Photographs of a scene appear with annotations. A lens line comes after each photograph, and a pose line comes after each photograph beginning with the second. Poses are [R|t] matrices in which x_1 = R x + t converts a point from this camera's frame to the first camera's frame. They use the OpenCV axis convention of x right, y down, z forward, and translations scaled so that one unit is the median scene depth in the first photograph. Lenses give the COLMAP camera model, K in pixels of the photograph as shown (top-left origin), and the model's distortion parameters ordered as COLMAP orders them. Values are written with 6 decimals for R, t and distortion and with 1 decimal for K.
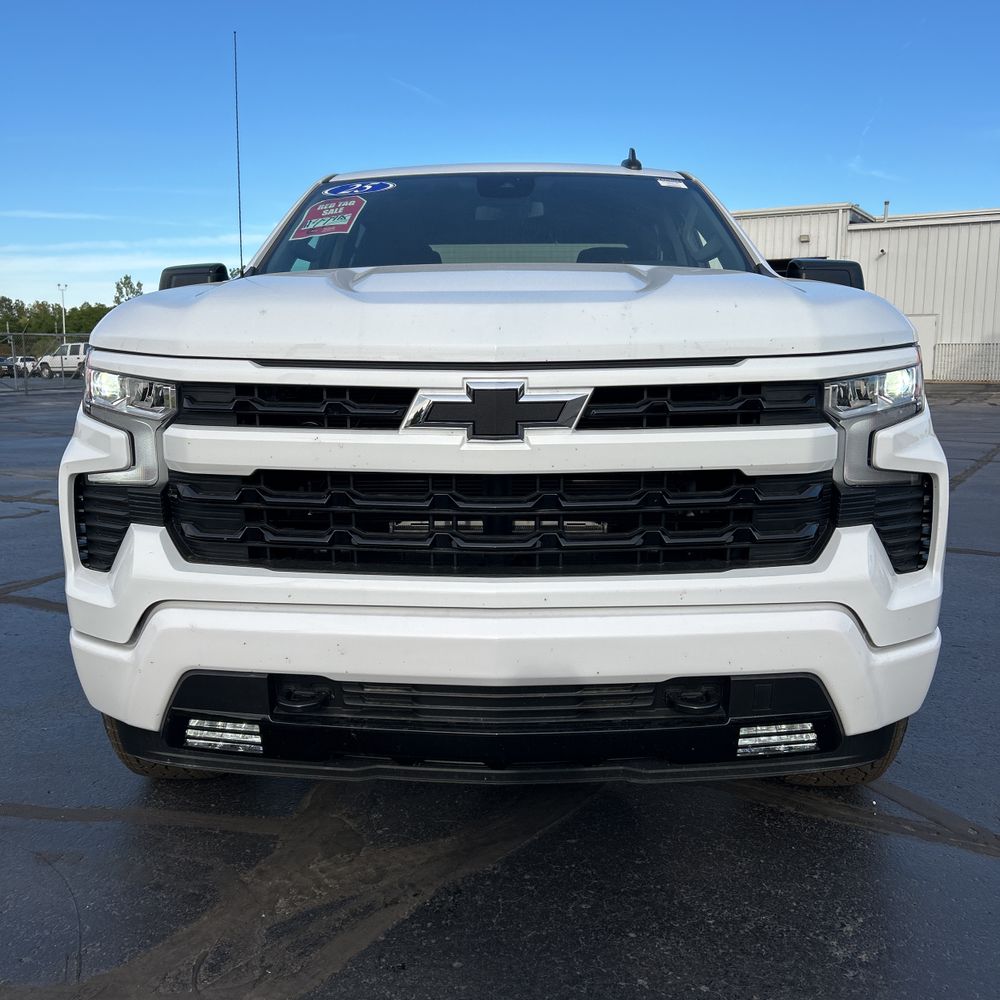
lens RADIAL K [[1013.9, 0, 500.9], [0, 1013.9, 498.4], [0, 0, 1]] dist [0.022319, 0.000000]
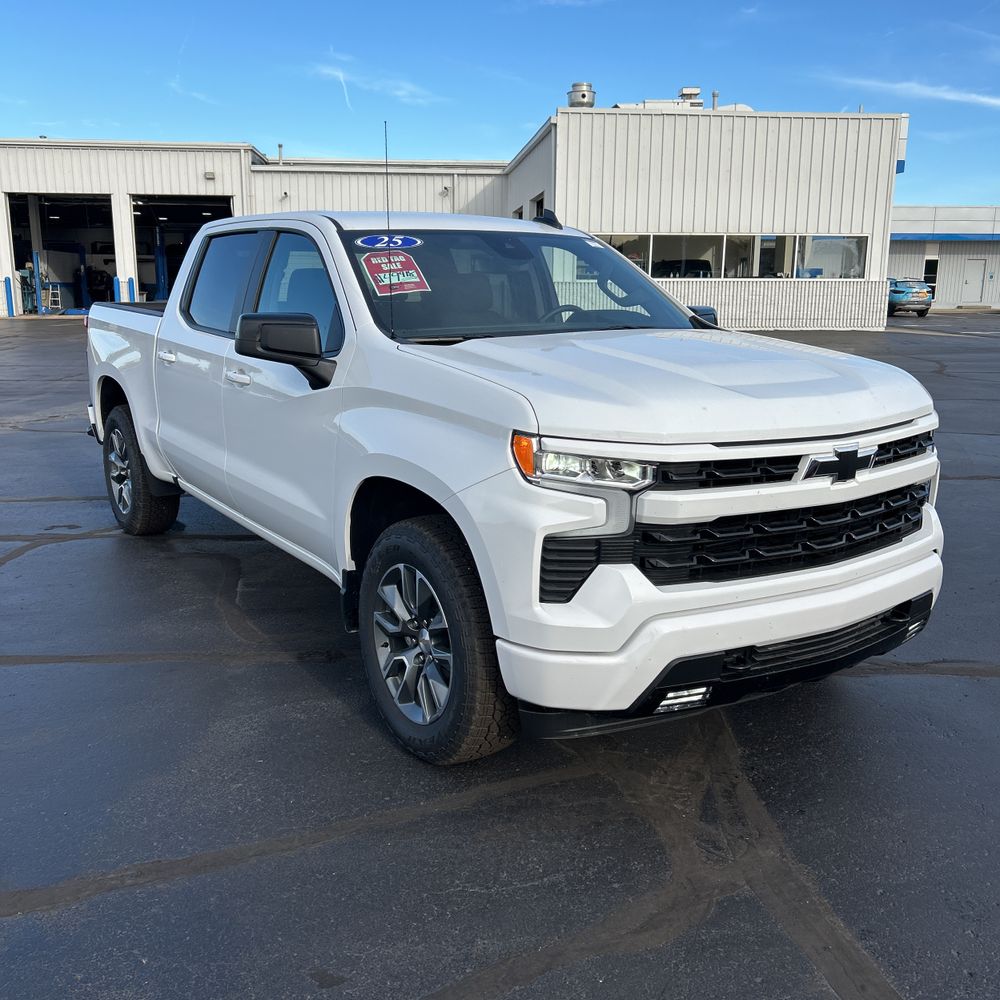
lens RADIAL K [[1013.9, 0, 487.0], [0, 1013.9, 503.7], [0, 0, 1]] dist [0.022319, 0.000000]
pose [[0.825733, -0.118322, 0.551512, -1.274527], [0.076465, 0.992206, 0.098384, -0.208953], [-0.558854, -0.039068, 0.828345, -0.035765]]
